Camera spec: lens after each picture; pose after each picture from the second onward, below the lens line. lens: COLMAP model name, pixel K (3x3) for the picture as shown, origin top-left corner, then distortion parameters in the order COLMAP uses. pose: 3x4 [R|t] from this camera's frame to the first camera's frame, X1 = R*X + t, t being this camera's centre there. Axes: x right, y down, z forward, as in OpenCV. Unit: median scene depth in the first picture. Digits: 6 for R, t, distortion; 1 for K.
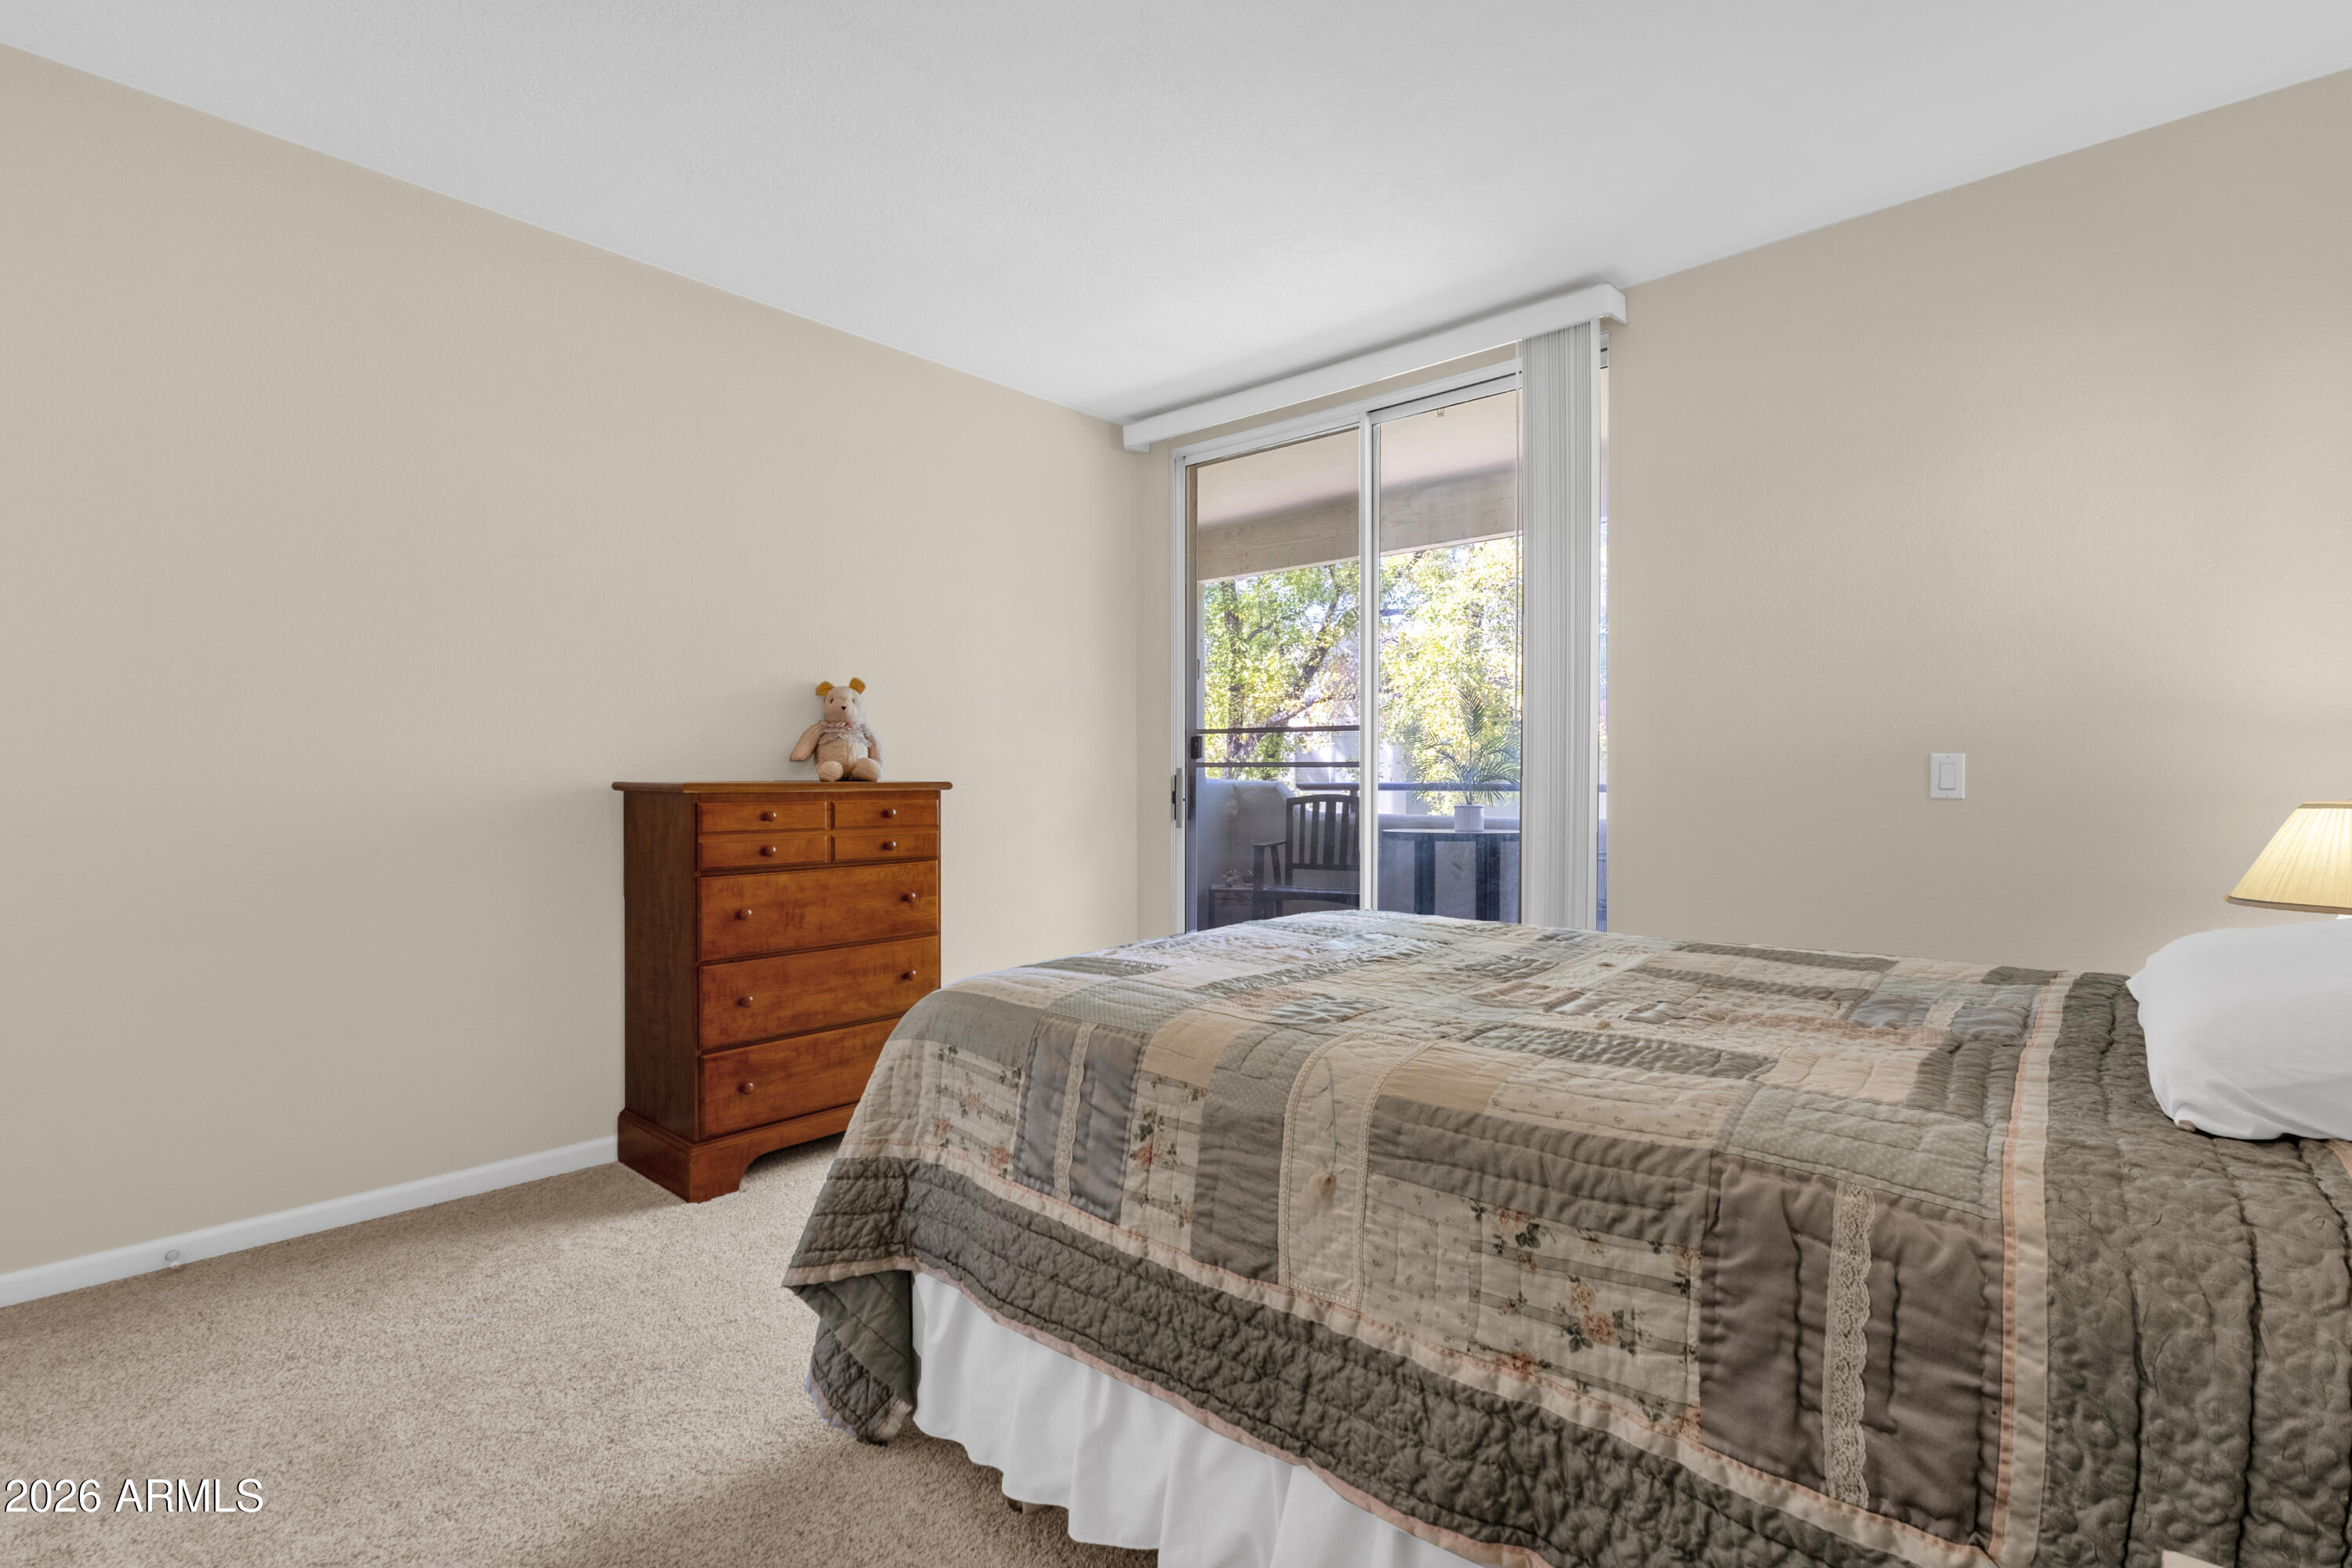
lens RADIAL K [[1074.3, 0, 1176.4], [0, 1074.3, 783.6], [0, 0, 1]] dist [0.000811, 0.001224]
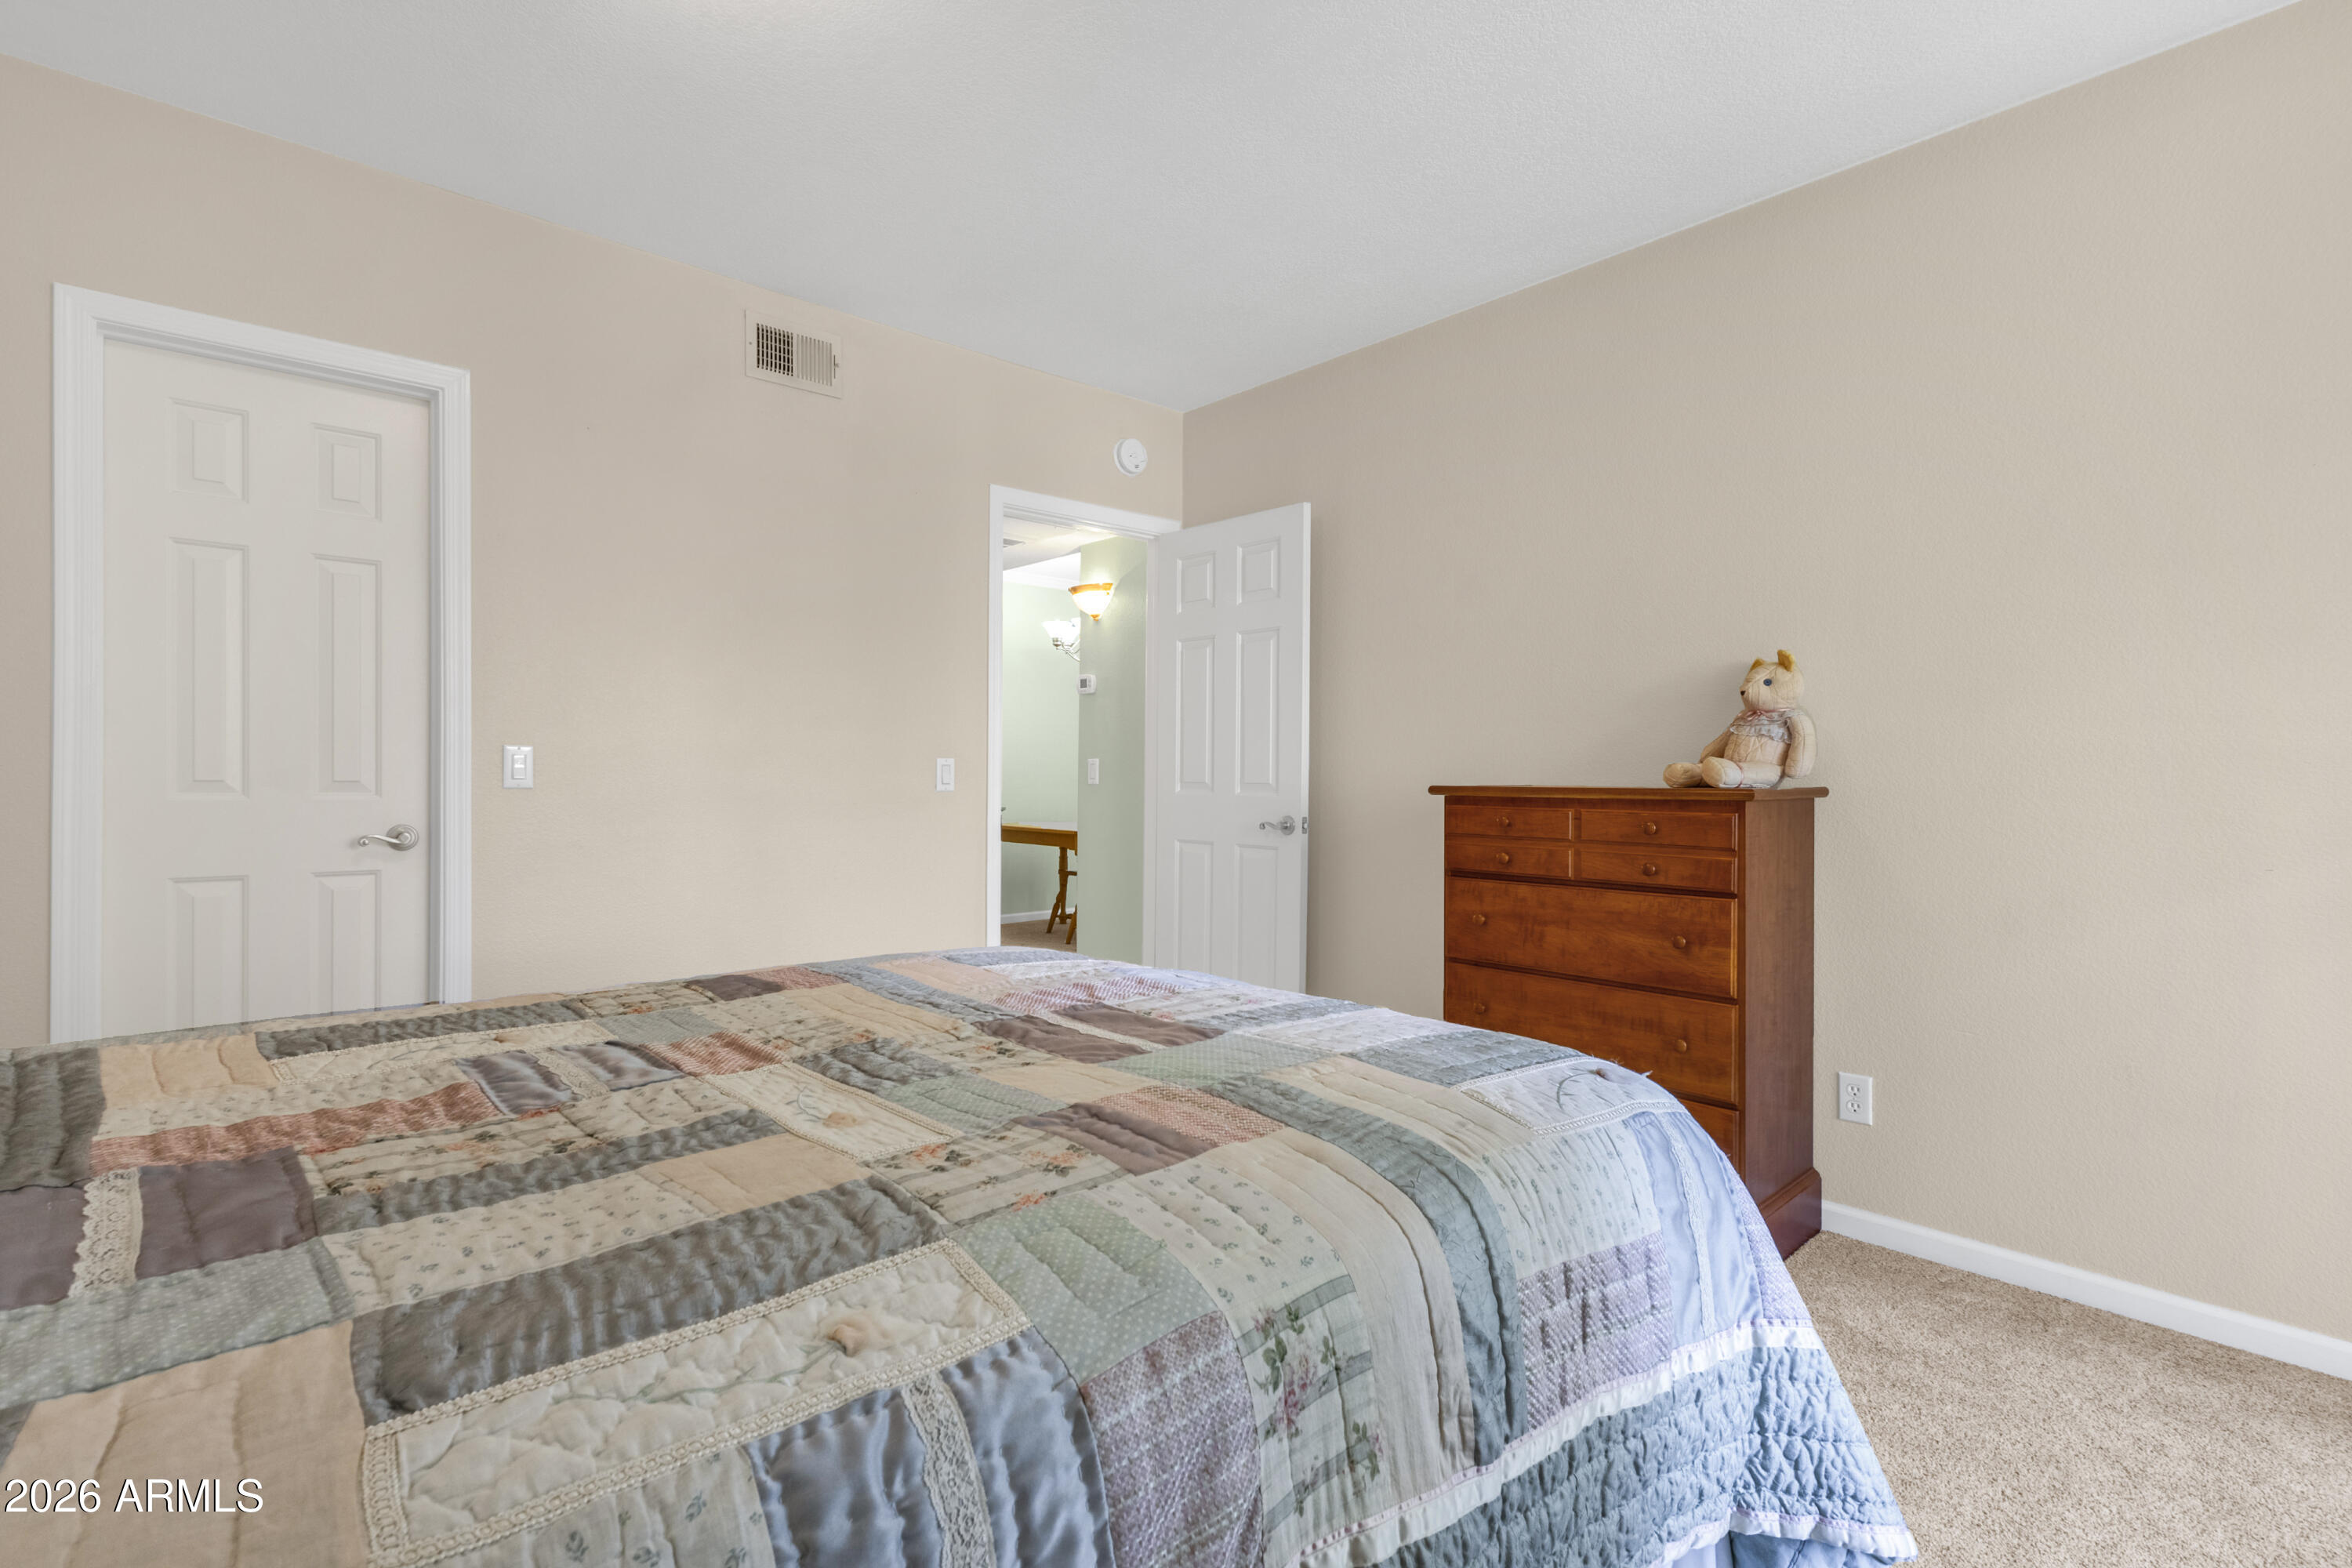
lens RADIAL K [[1074.3, 0, 1177.1], [0, 1074.3, 781.7], [0, 0, 1]] dist [0.000811, 0.001224]
pose [[-0.118711, -0.003114, -0.992924, 0.574593], [-0.014698, 0.999891, -0.001378, -0.000117], [0.992820, 0.014430, -0.118744, 0.781406]]
